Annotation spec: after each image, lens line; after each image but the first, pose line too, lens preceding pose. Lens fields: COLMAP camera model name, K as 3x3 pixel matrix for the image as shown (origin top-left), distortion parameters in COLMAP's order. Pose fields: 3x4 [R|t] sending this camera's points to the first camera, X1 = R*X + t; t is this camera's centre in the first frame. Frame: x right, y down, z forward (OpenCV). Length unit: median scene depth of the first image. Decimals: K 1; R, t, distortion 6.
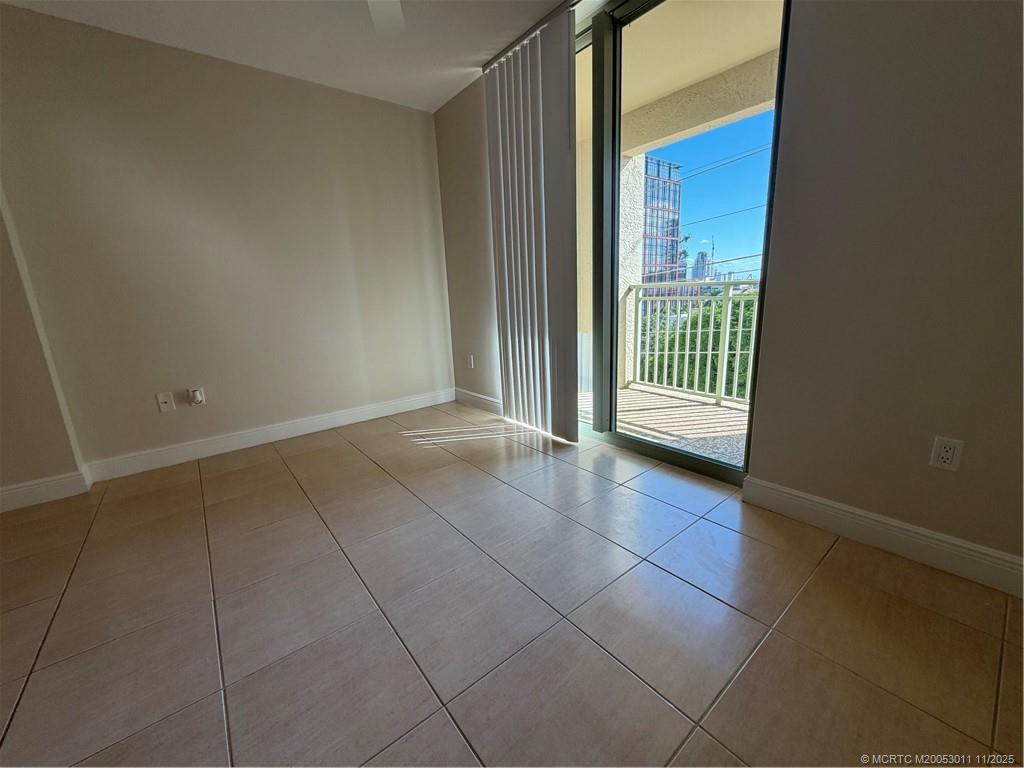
lens RADIAL K [[406.1, 0, 512.6], [0, 406.1, 389.7], [0, 0, 1]] dist [-0.002087, -0.000040]
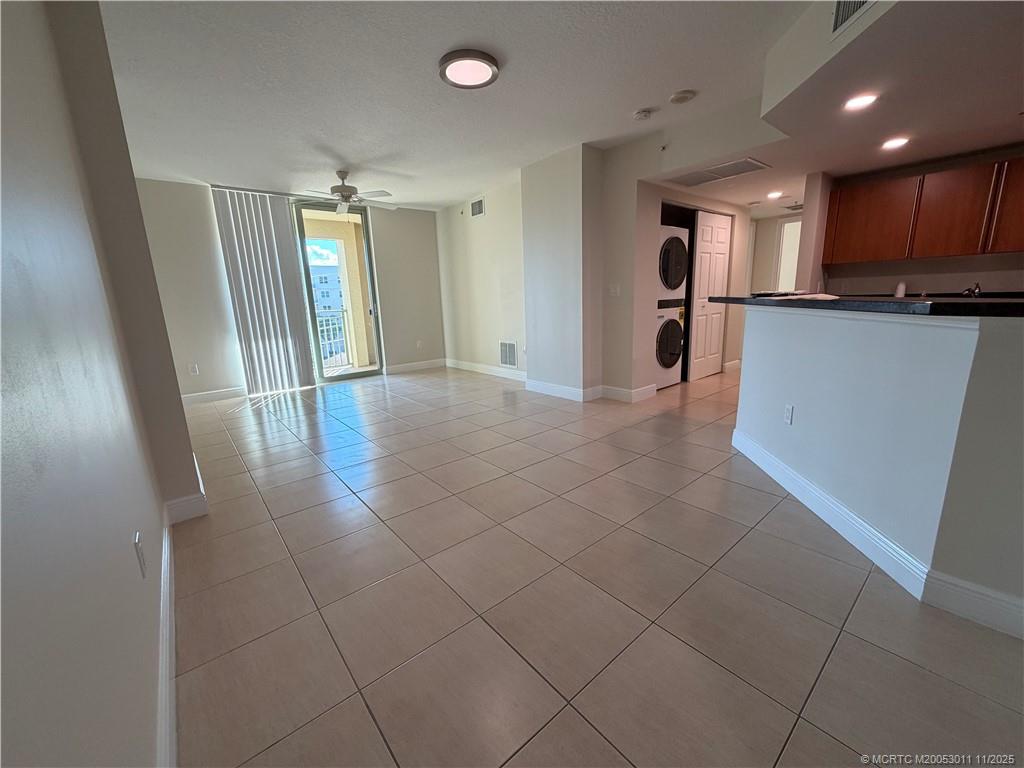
lens RADIAL K [[406.1, 0, 512.7], [0, 406.1, 386.5], [0, 0, 1]] dist [-0.002087, -0.000040]
pose [[-0.004284, -0.172319, 0.985032, -1.599730], [0.271127, 0.947944, 0.167010, 0.050856], [-0.962534, 0.267784, 0.042659, -0.050533]]
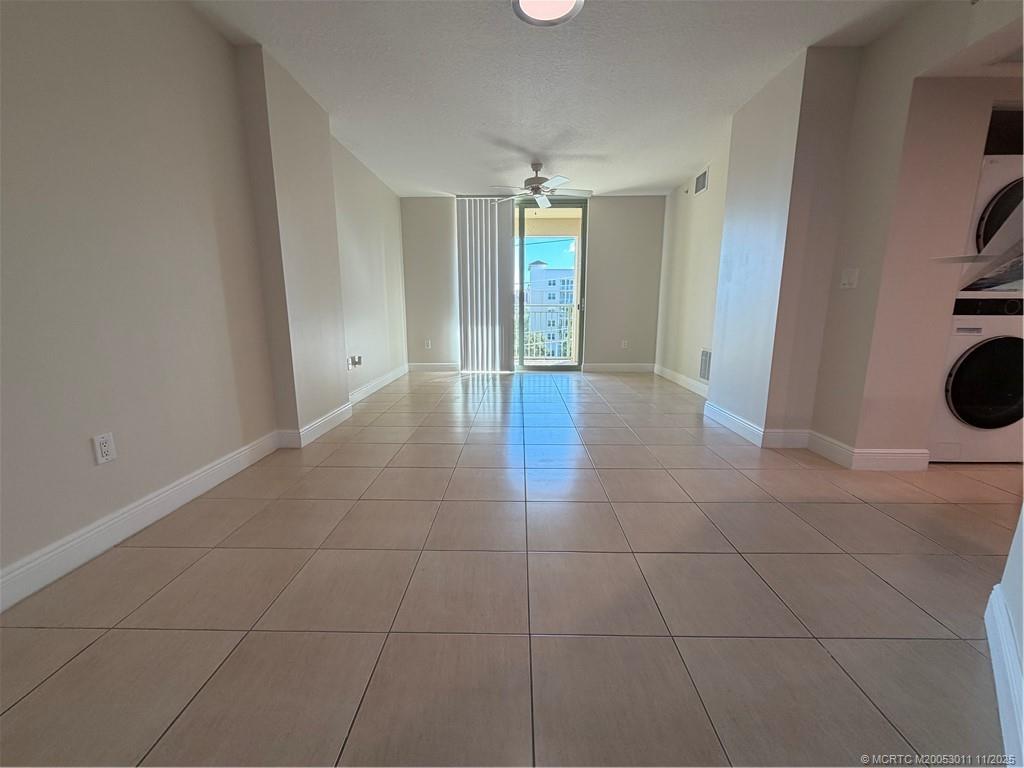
lens RADIAL K [[406.1, 0, 513.5], [0, 406.1, 386.3], [0, 0, 1]] dist [-0.002087, -0.000040]
pose [[0.645968, -0.107907, 0.755699, -1.310096], [0.154094, 0.988012, 0.009360, 0.159716], [-0.747650, 0.110403, 0.654852, -0.391567]]
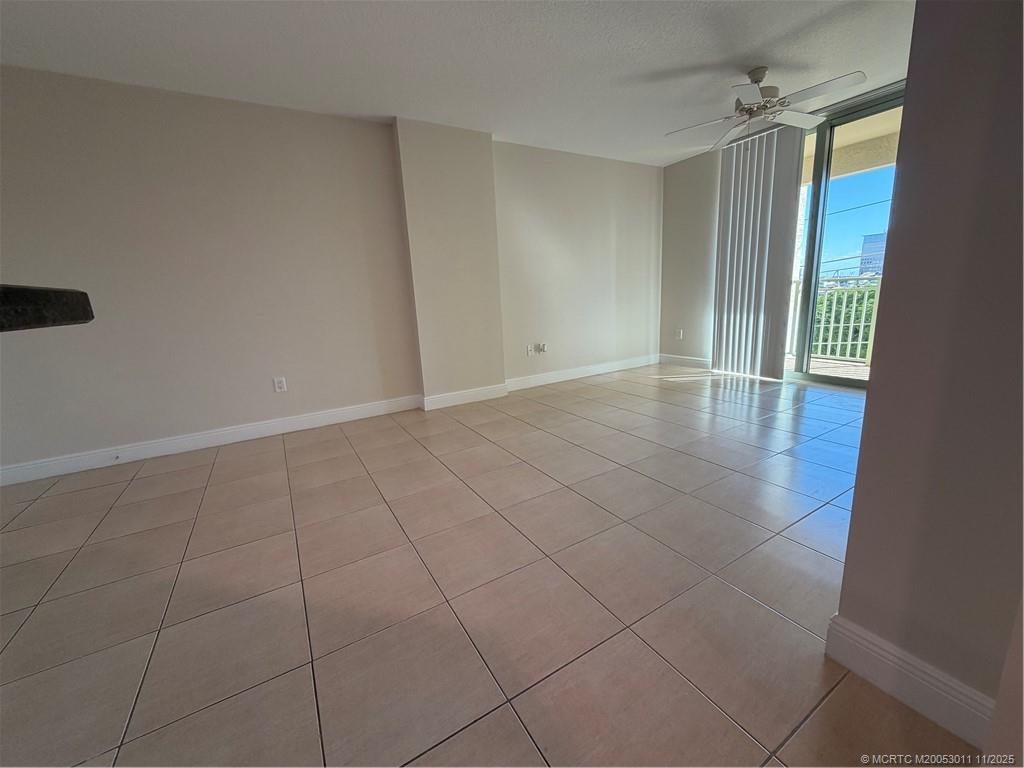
lens RADIAL K [[406.1, 0, 512.0], [0, 406.1, 385.2], [0, 0, 1]] dist [-0.002087, -0.000040]
pose [[0.988836, 0.020531, -0.147586, -0.539198], [-0.022496, 0.999679, -0.011657, 0.162090], [0.147299, 0.014847, 0.988981, -0.589540]]
